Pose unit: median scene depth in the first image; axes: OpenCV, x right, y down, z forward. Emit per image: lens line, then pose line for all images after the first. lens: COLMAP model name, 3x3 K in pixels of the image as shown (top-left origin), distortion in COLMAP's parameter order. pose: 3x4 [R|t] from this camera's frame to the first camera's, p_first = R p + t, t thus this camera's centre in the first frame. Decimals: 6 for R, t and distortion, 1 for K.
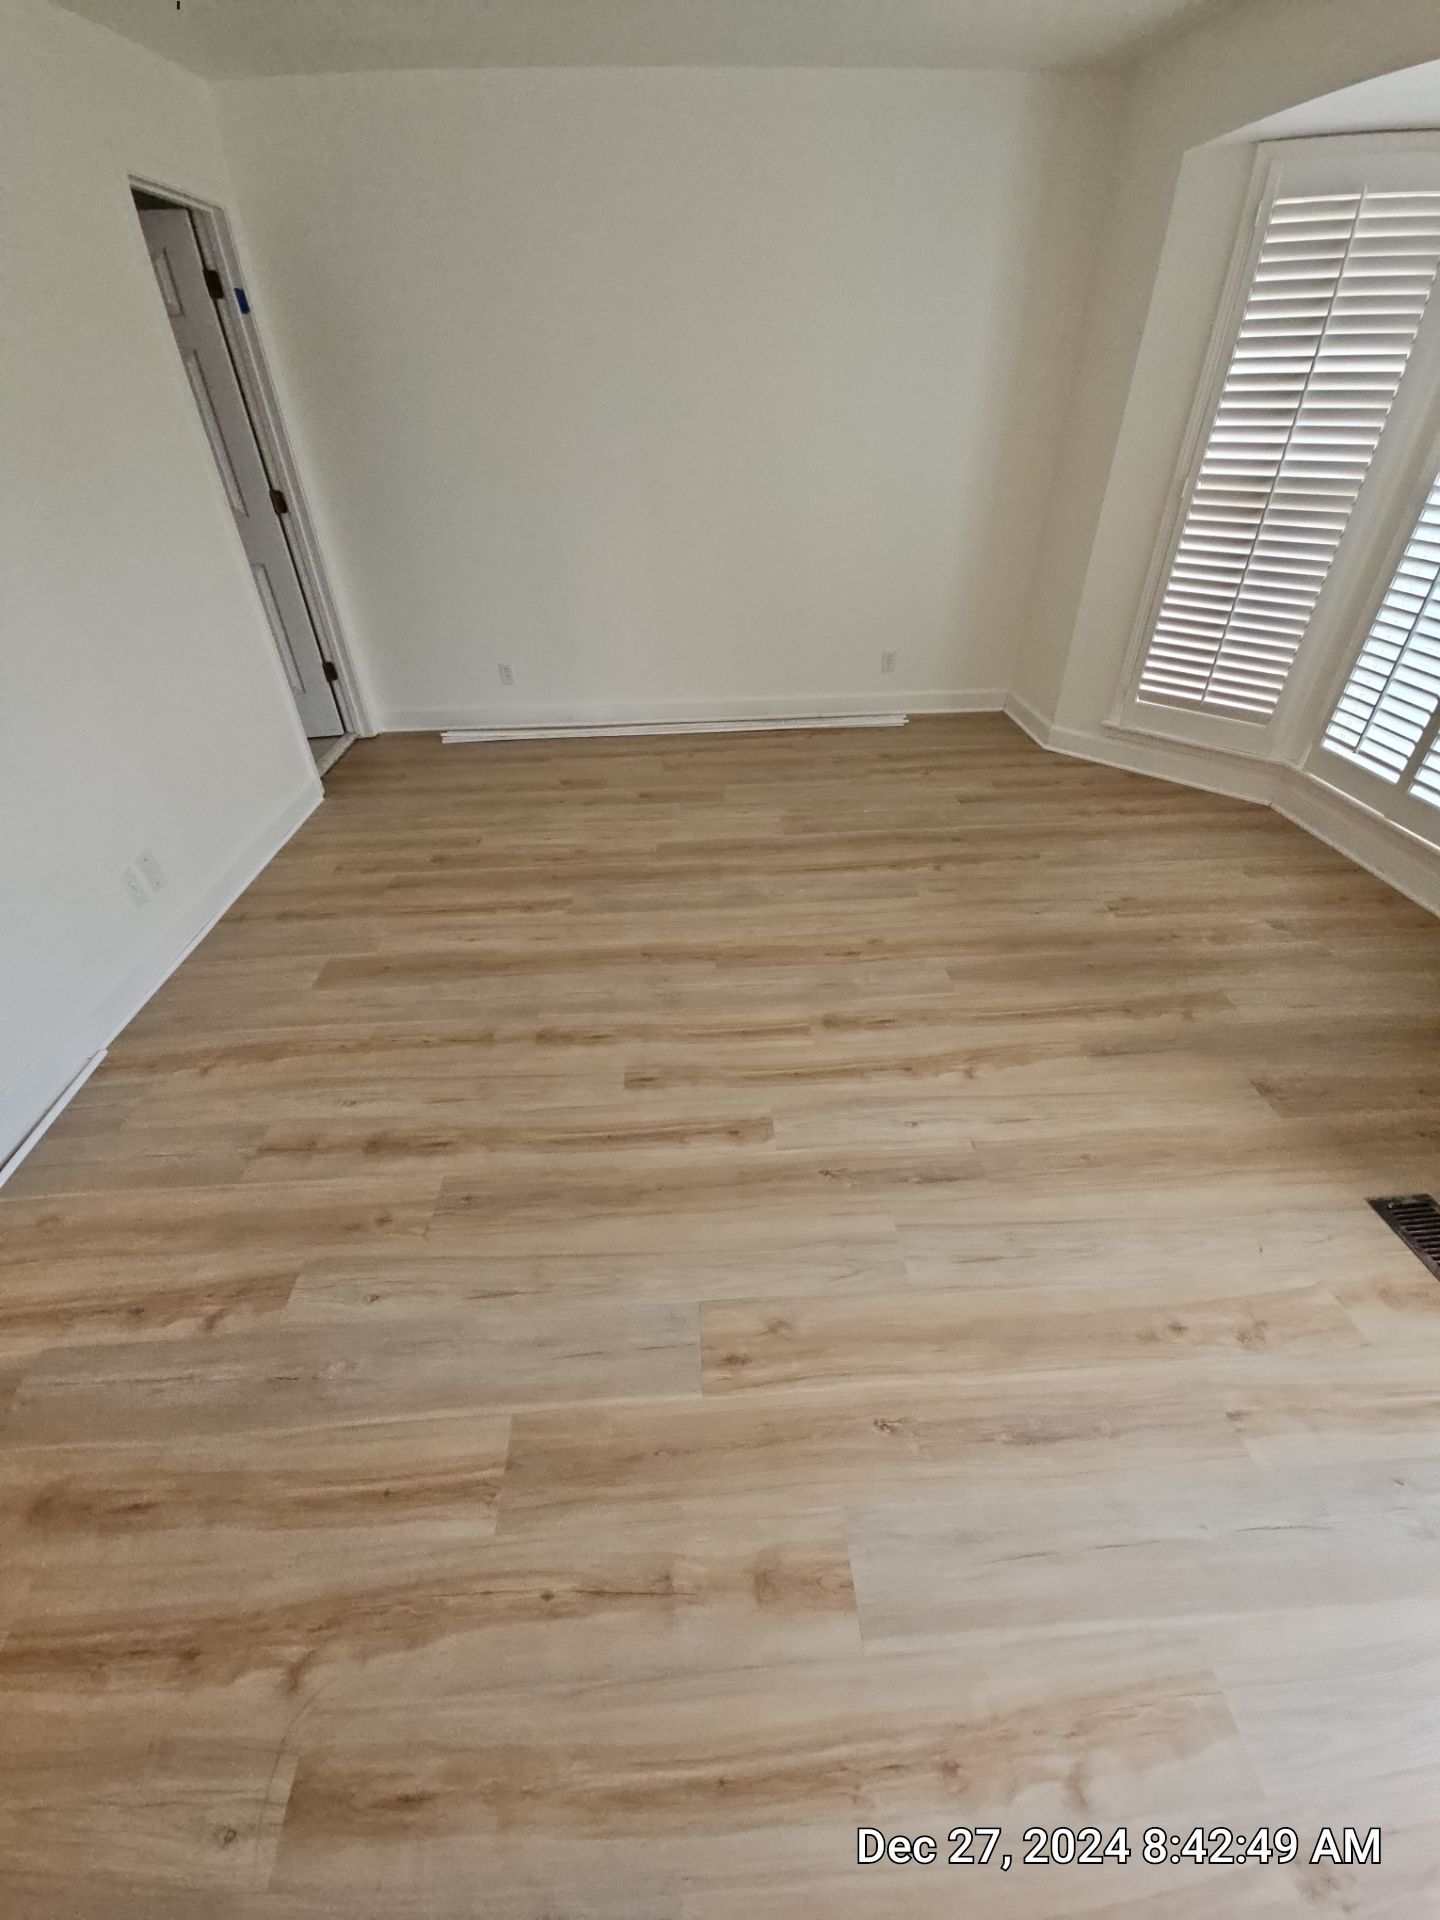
lens RADIAL K [[769.0, 0, 725.0], [0, 769.0, 961.7], [0, 0, 1]] dist [0.011712, -0.007480]
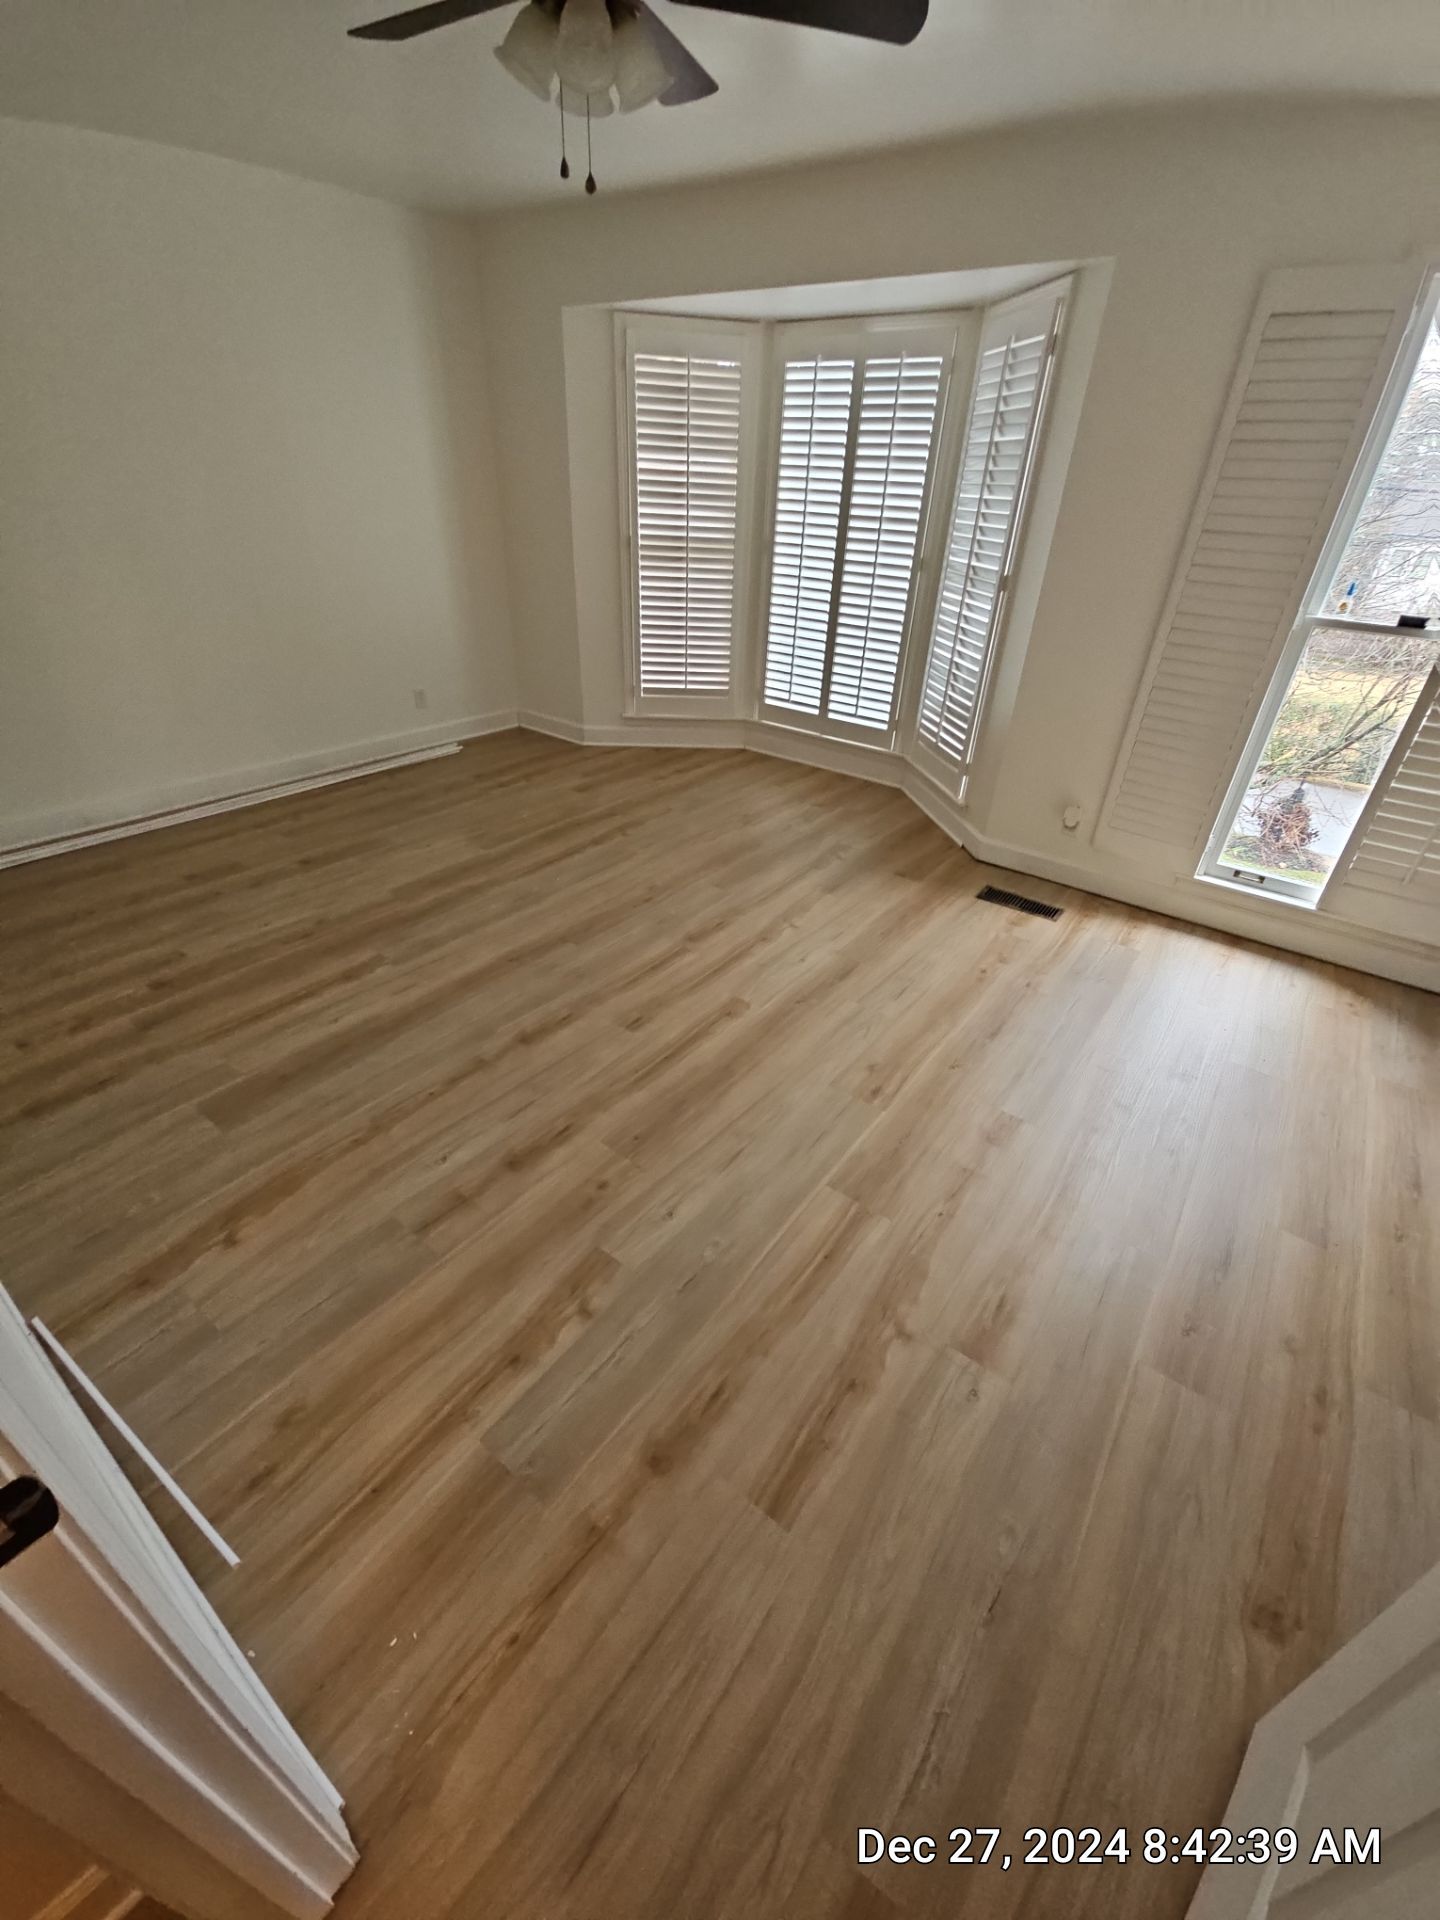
lens RADIAL K [[785.9, 0, 720.0], [0, 785.9, 960.0], [0, 0, 1]] dist [0.003462, 0.000091]
pose [[0.648113, -0.360963, 0.670564, -0.612939], [0.400272, 0.910558, 0.103282, -0.006290], [-0.647868, 0.201469, 0.734627, -0.005931]]
